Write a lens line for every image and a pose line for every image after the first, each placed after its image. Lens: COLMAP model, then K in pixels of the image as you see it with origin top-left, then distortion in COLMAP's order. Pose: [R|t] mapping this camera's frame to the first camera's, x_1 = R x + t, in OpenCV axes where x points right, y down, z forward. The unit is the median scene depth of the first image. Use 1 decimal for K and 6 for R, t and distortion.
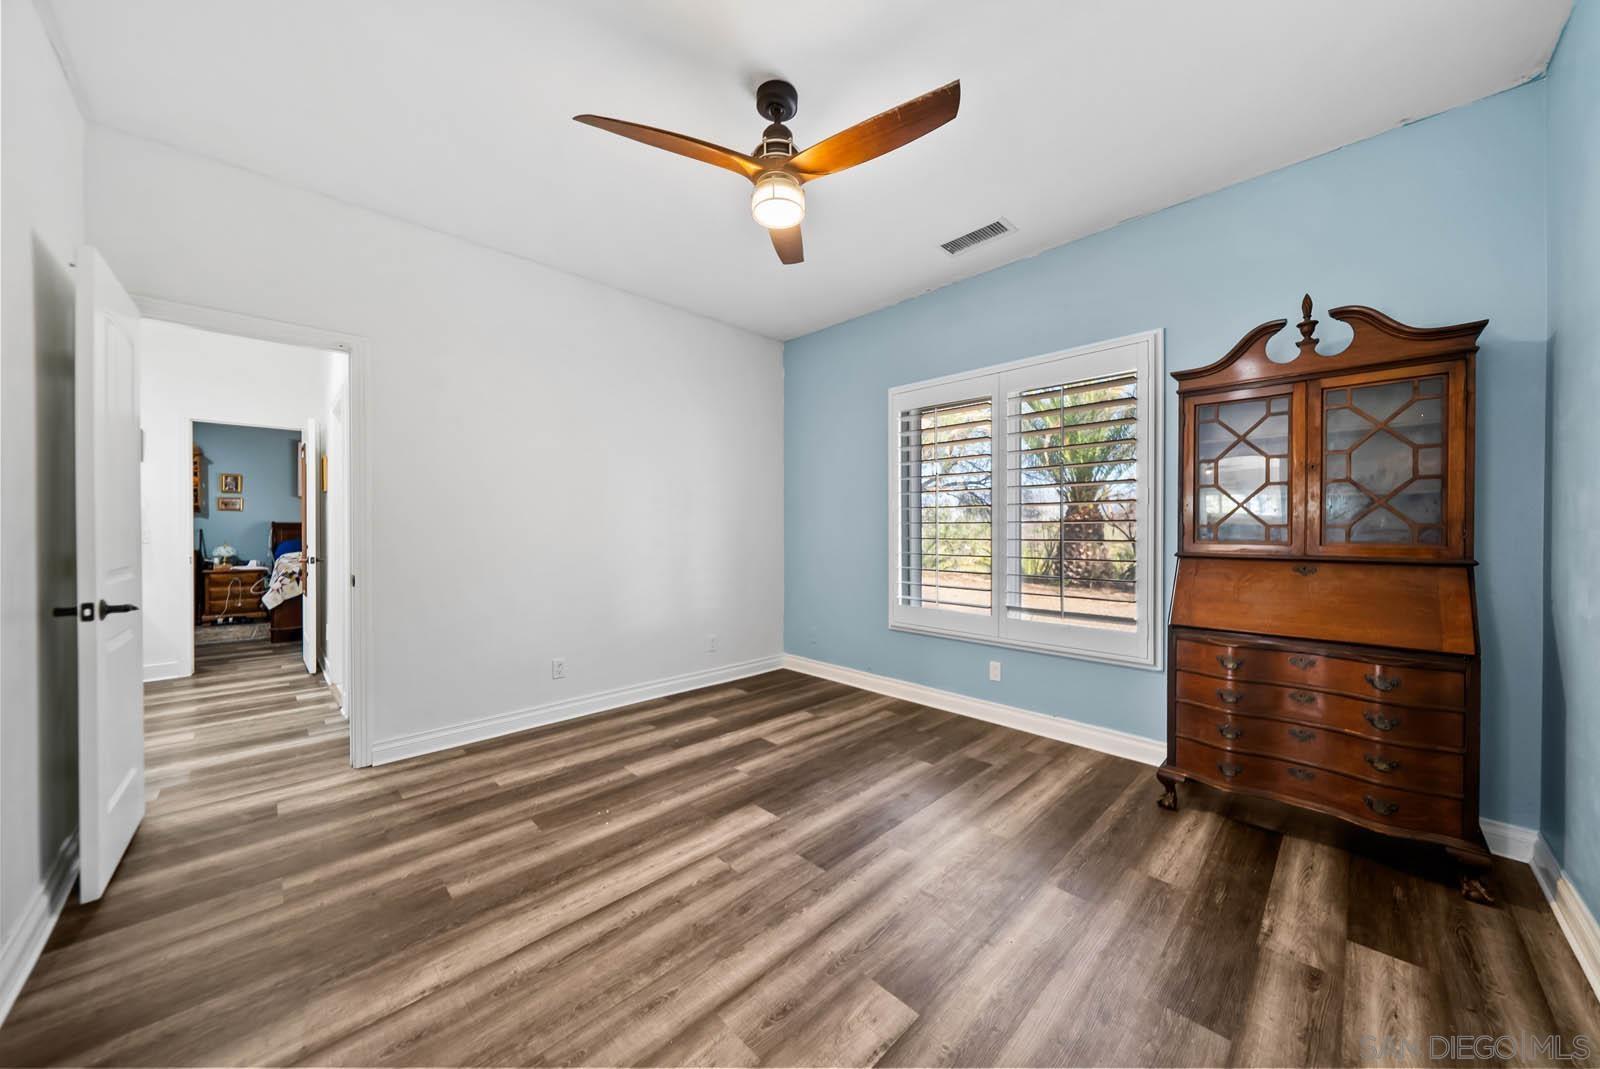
lens RADIAL K [[551.8, 0, 810.2], [0, 551.8, 533.4], [0, 0, 1]] dist [-0.005291, 0.000178]
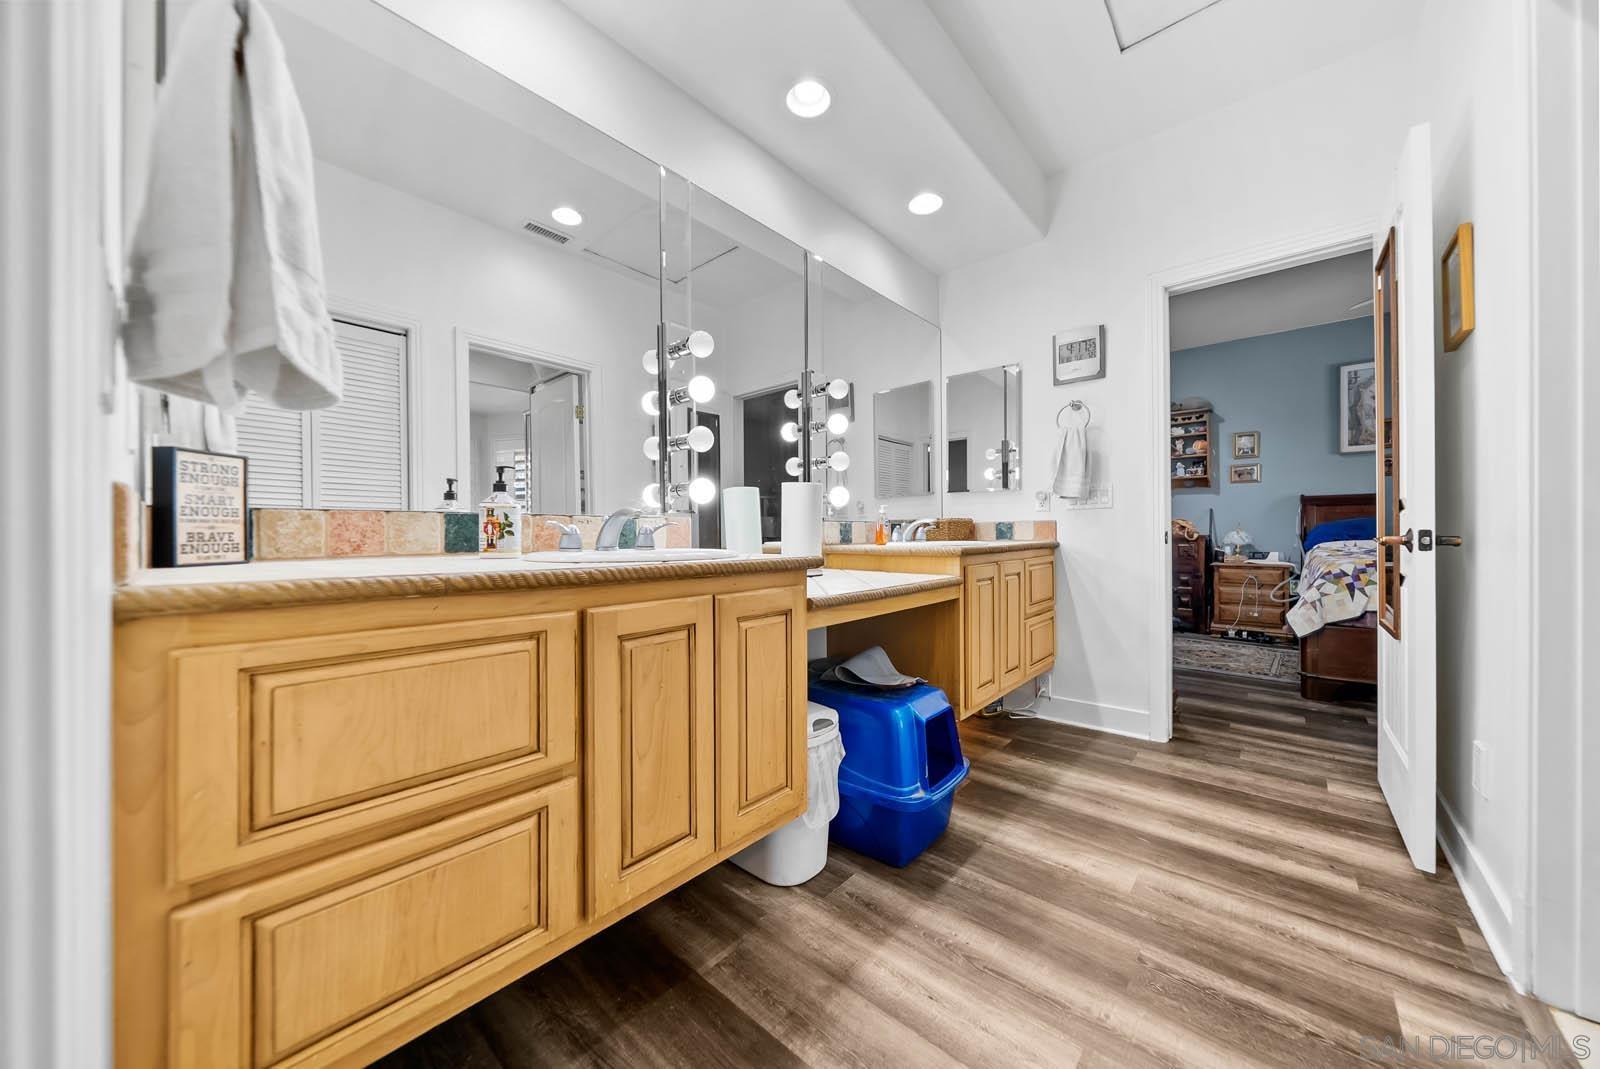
lens RADIAL K [[551.8, 0, 804.7], [0, 551.8, 531.1], [0, 0, 1]] dist [-0.005291, 0.000178]
pose [[0.066757, -0.004556, -0.997759, -0.964042], [-0.004348, 0.999979, -0.004857, 0.075838], [0.997760, 0.004663, 0.066735, 0.963935]]
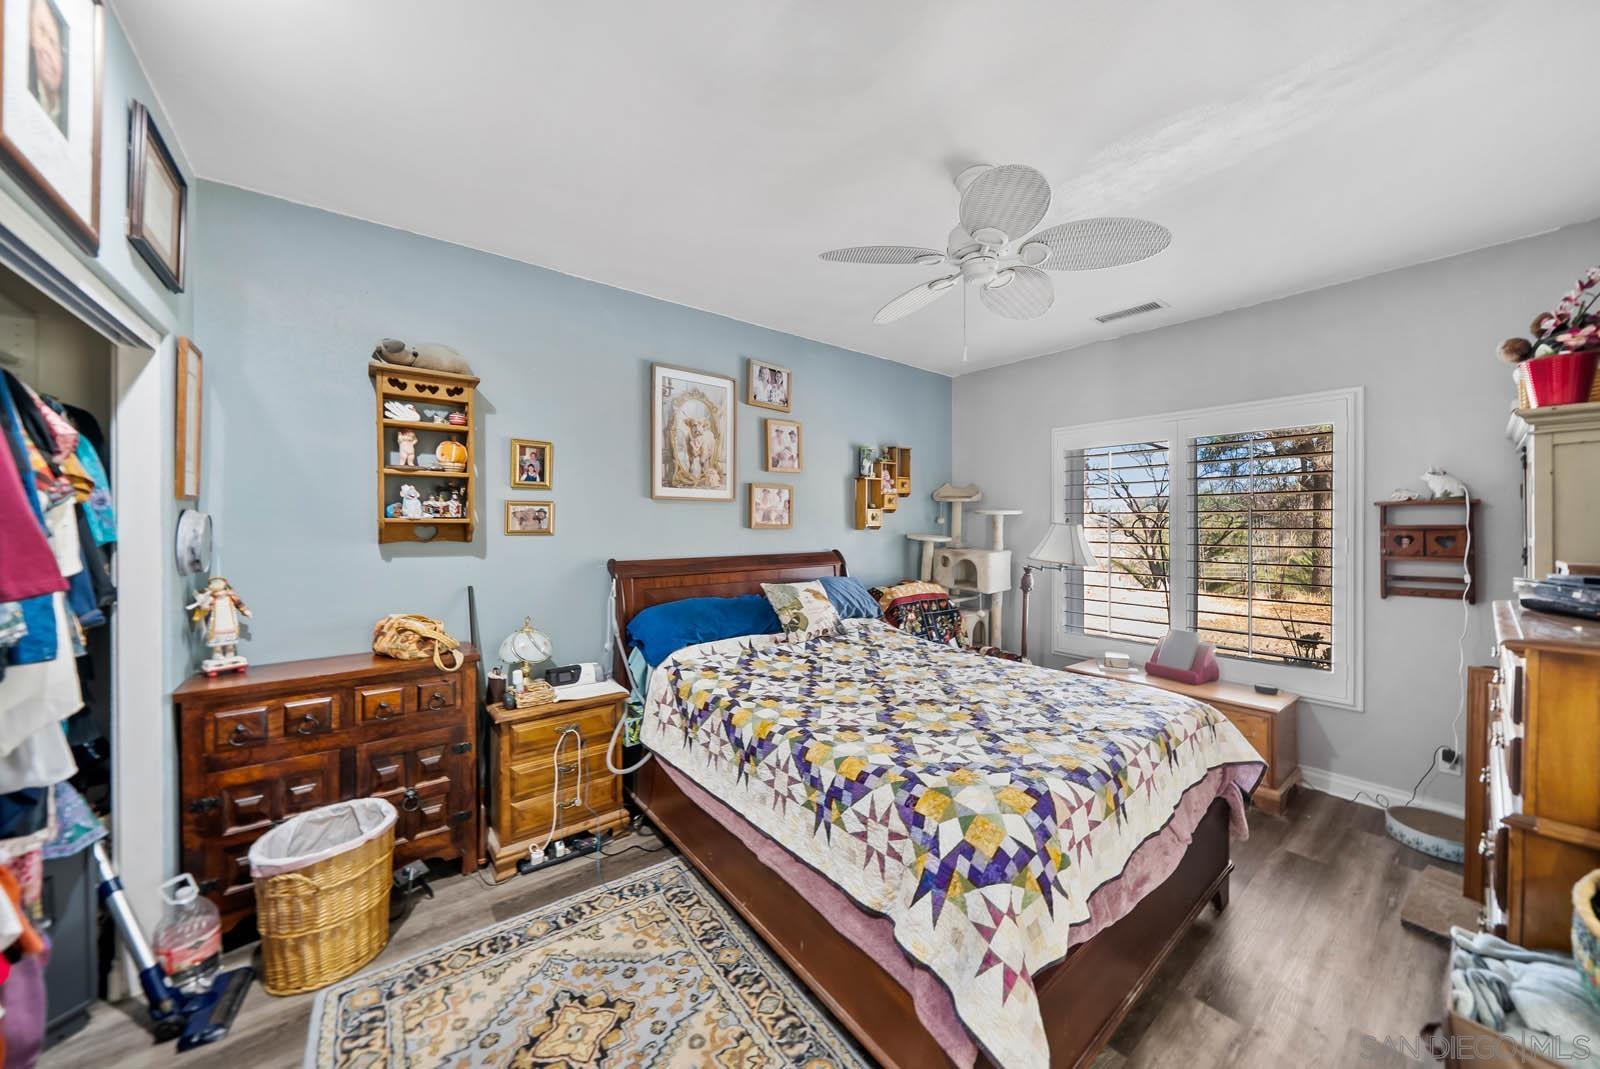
lens RADIAL K [[551.8, 0, 805.9], [0, 551.8, 526.3], [0, 0, 1]] dist [-0.005291, 0.000178]
pose [[0.994274, -0.001678, -0.106852, -2.148676], [0.001143, 0.999986, -0.005071, -0.118781], [0.106859, 0.004920, 0.994262, 1.657156]]
